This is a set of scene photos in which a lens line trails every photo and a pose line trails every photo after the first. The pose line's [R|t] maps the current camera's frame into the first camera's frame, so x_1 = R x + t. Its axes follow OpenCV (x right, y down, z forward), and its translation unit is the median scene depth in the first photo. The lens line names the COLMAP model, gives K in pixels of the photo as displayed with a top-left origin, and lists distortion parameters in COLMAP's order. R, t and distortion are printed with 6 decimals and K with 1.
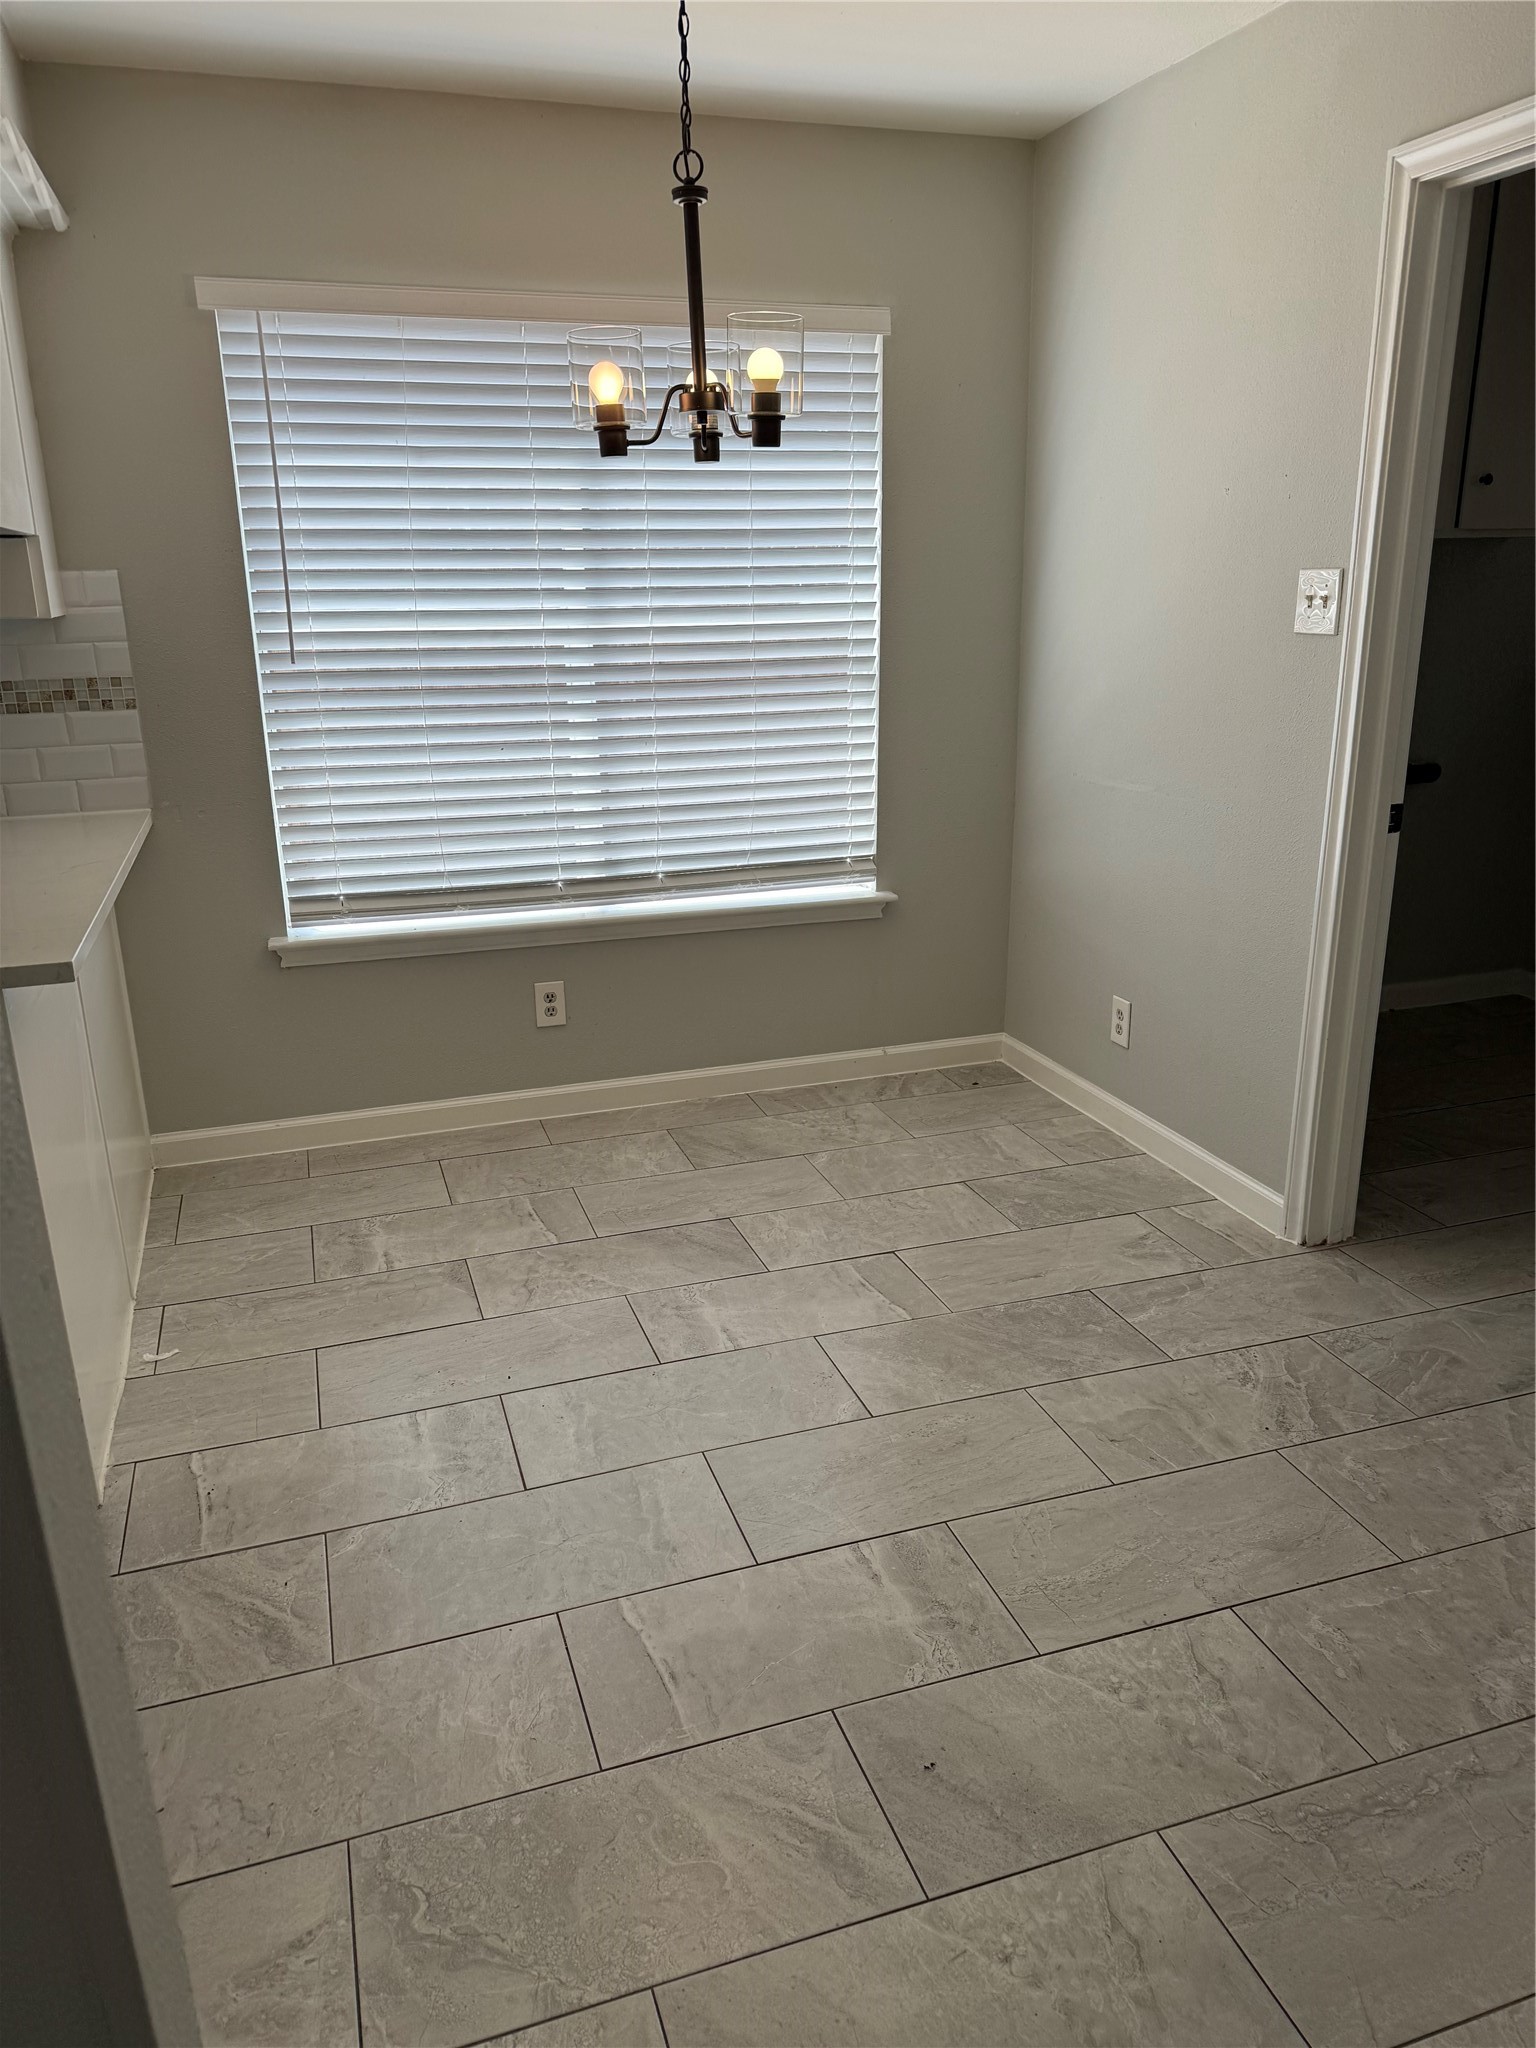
lens RADIAL K [[1446.5, 0, 771.9], [0, 1446.5, 1020.6], [0, 0, 1]] dist [0.037067, -0.033545]
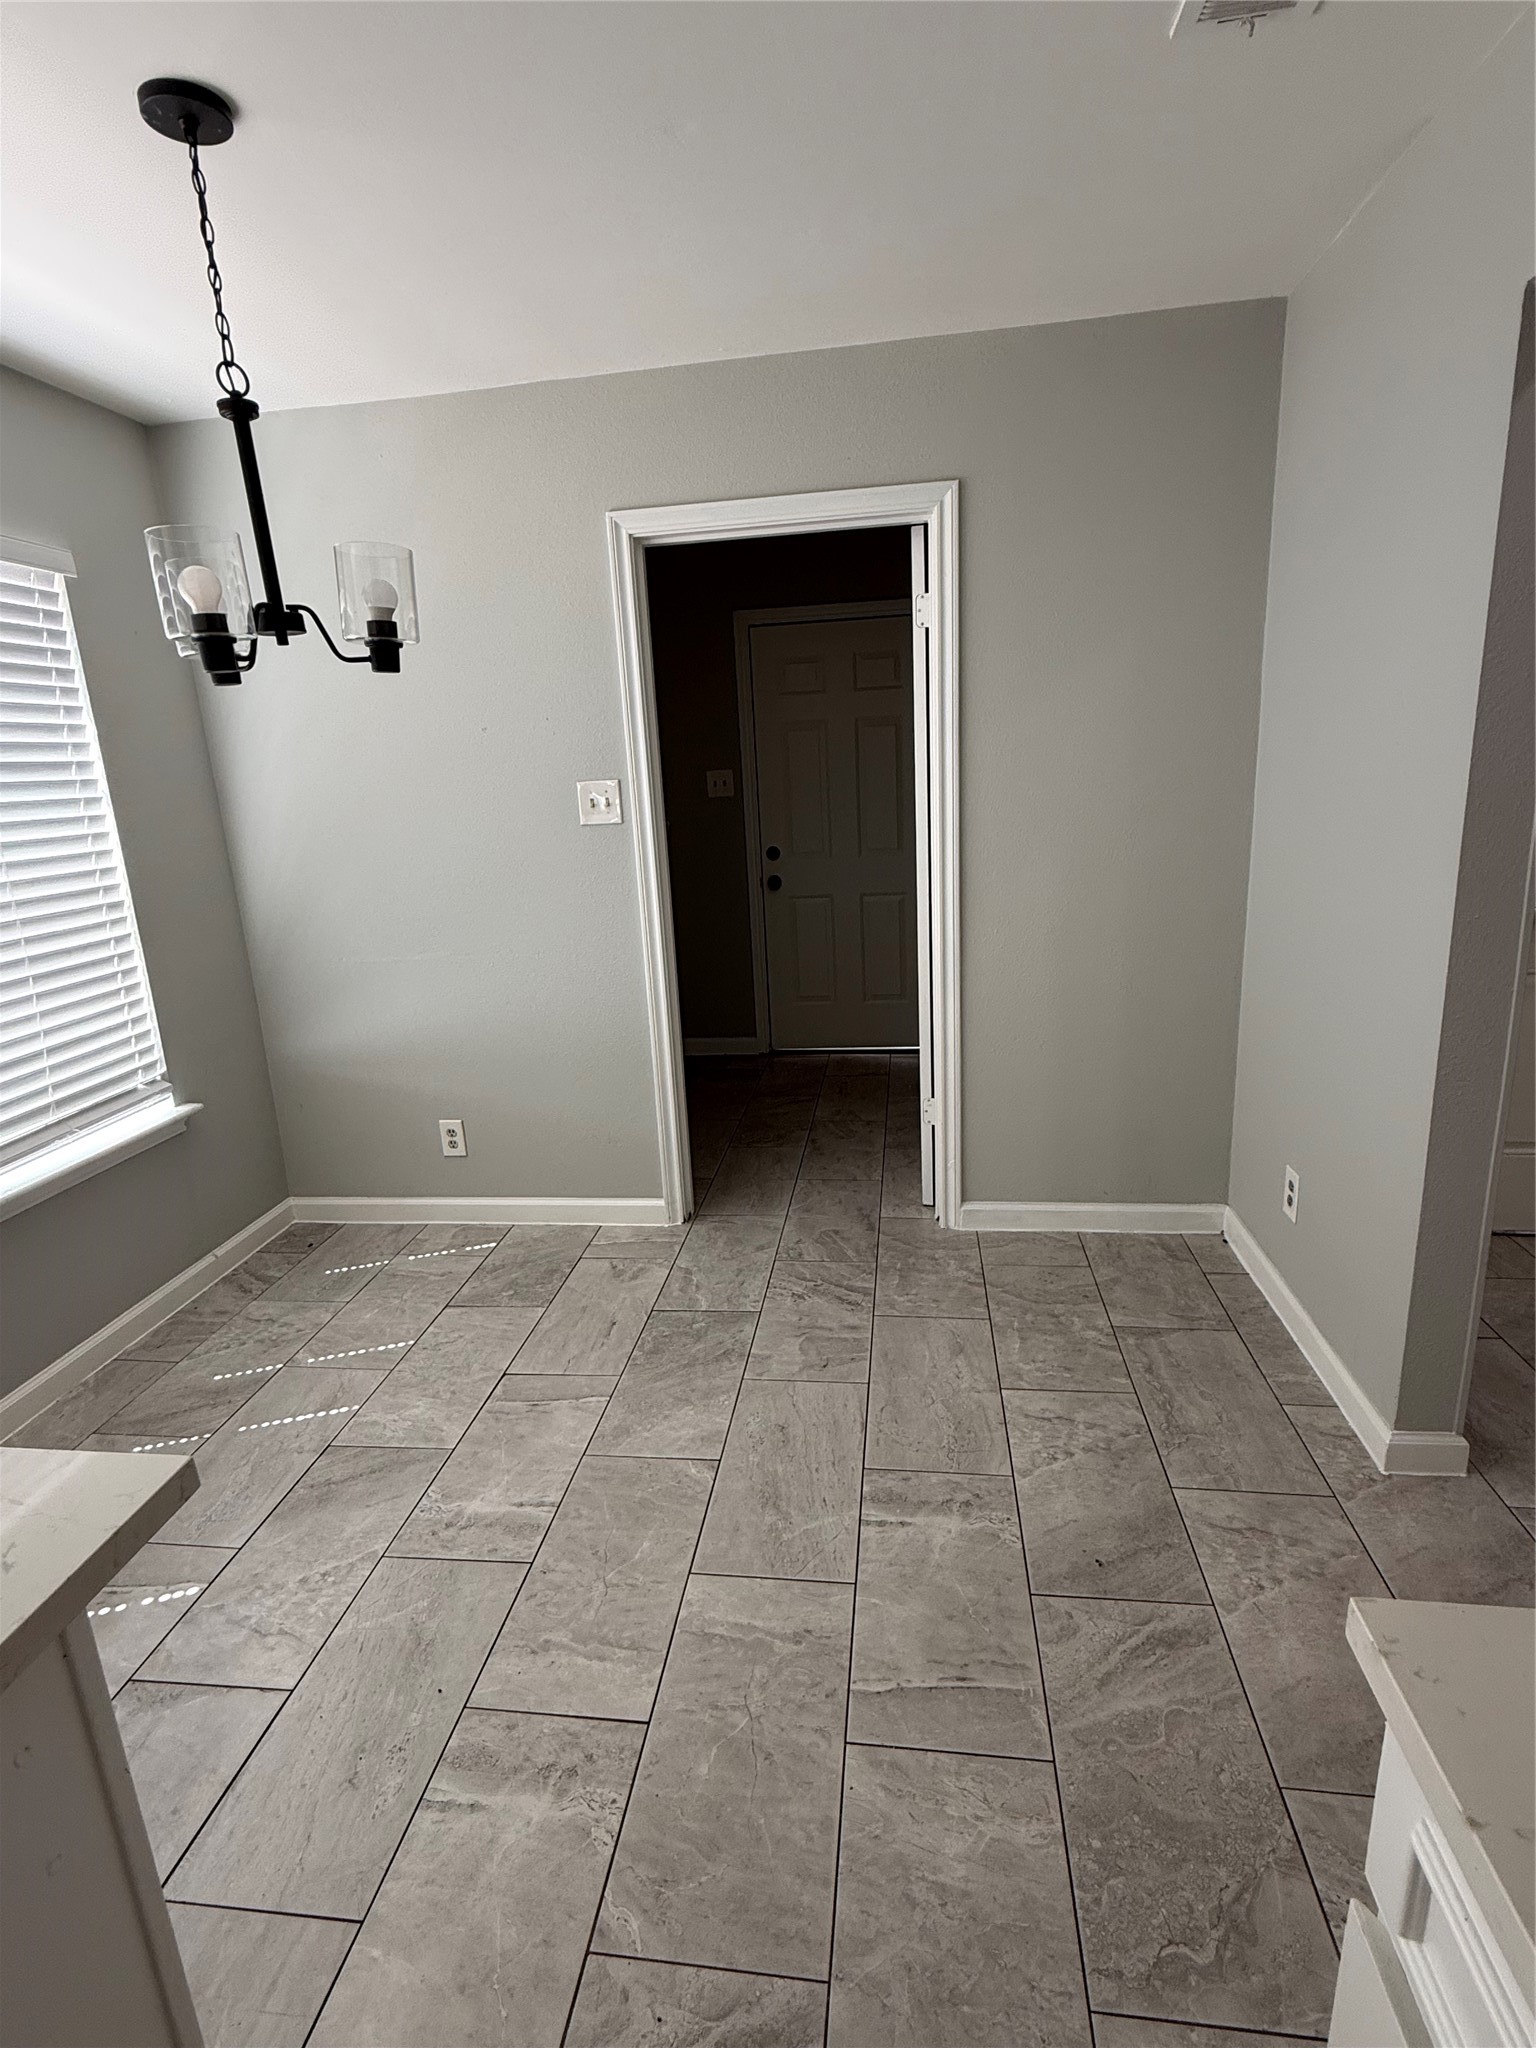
lens RADIAL K [[1011.0, 0, 761.3], [0, 1011.0, 1021.3], [0, 0, 1]] dist [0.002894, 0.001170]
pose [[0.446305, -0.229472, 0.864959, -0.570959], [0.307941, 0.946915, 0.092323, -0.142909], [-0.840228, 0.225152, 0.493277, 0.477229]]
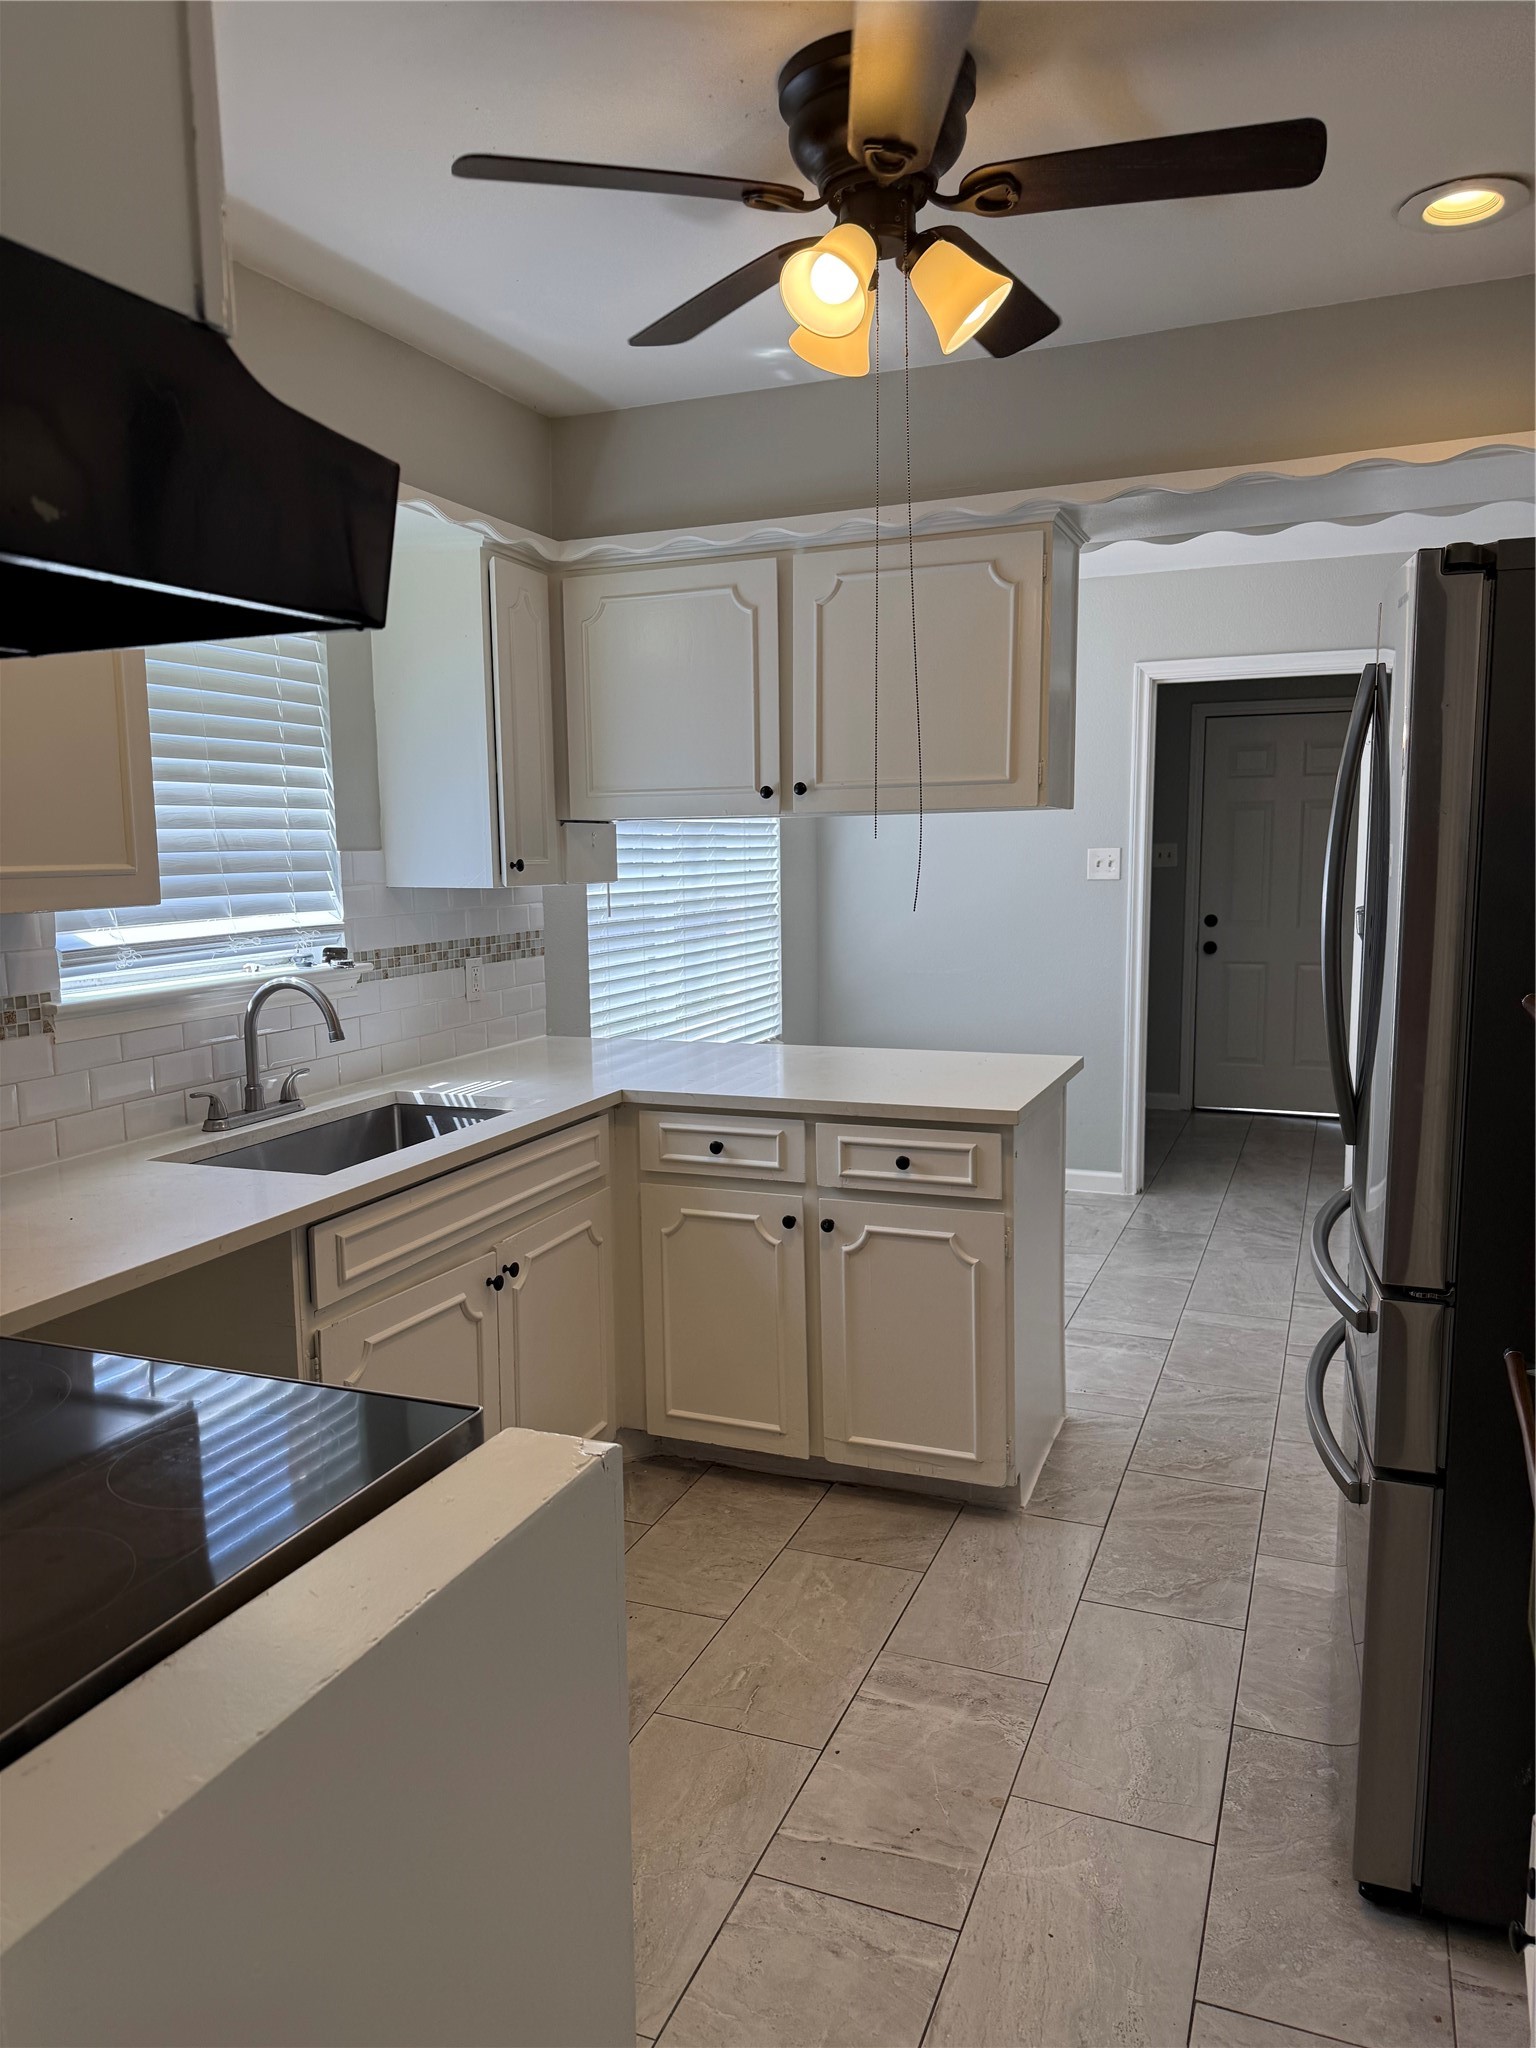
lens RADIAL K [[1430.2, 0, 741.1], [0, 1430.2, 1028.9], [0, 0, 1]] dist [0.150689, -0.315178]
pose [[0.657839, -0.090413, 0.747712, -1.708613], [0.224906, 0.971053, -0.080454, -0.022089], [-0.718795, 0.221091, 0.659131, 0.116488]]
